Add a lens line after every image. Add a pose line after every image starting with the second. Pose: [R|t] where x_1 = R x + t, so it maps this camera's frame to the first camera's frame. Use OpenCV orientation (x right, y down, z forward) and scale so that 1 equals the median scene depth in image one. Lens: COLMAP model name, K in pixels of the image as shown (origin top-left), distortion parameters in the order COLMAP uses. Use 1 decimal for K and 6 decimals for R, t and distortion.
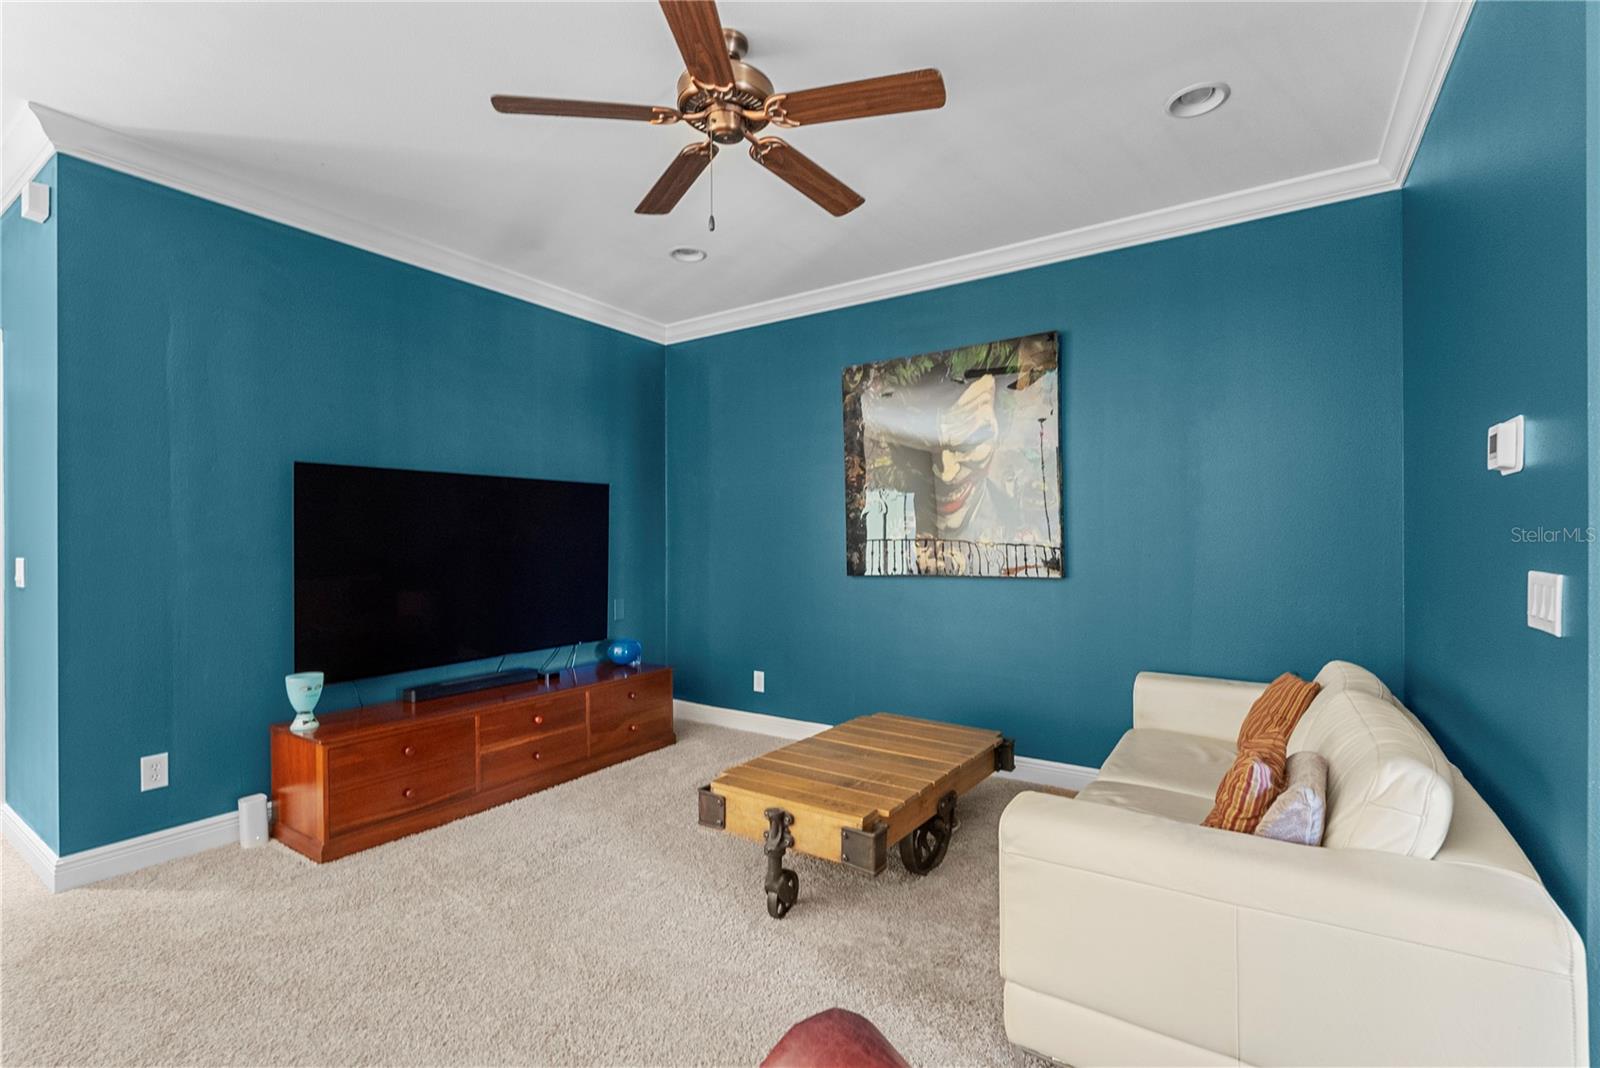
lens RADIAL K [[709.5, 0, 798.0], [0, 709.5, 534.0], [0, 0, 1]] dist [-0.003327, -0.000085]
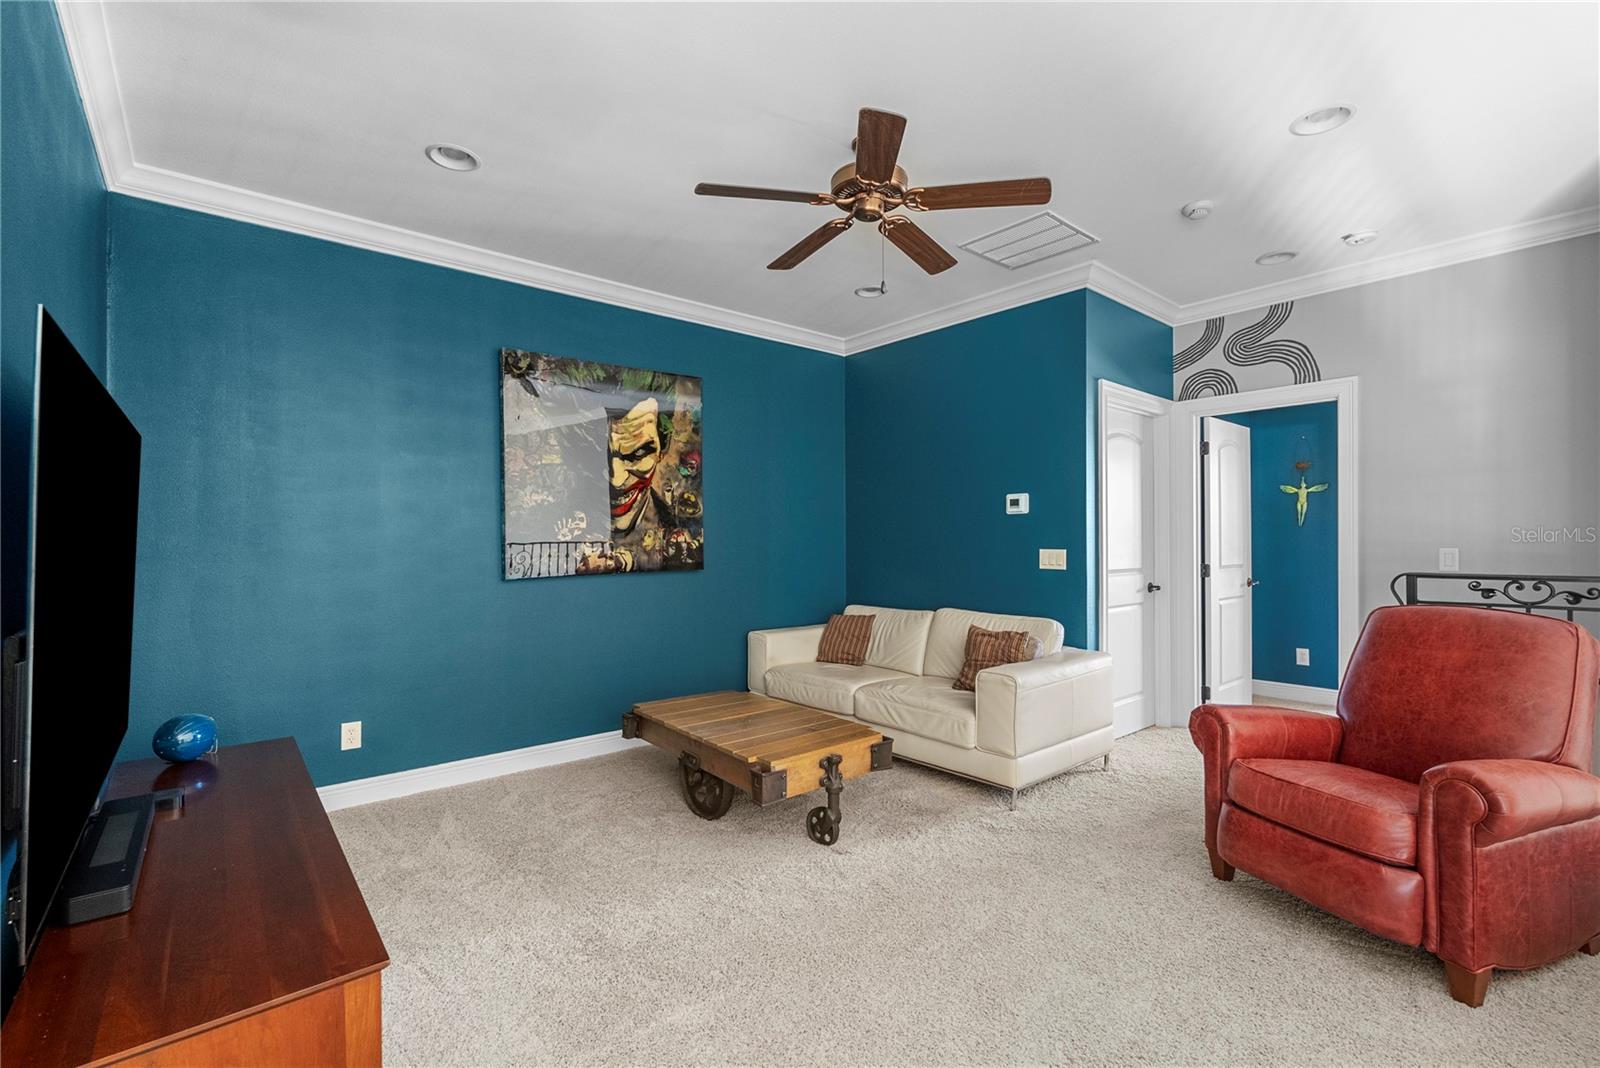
lens RADIAL K [[709.5, 0, 799.0], [0, 709.5, 535.9], [0, 0, 1]] dist [-0.003327, -0.000085]
pose [[0.280852, 0.006090, 0.959732, -0.770207], [-0.005772, 0.999973, -0.004656, 0.005190], [-0.959734, -0.004232, 0.280880, 0.438246]]
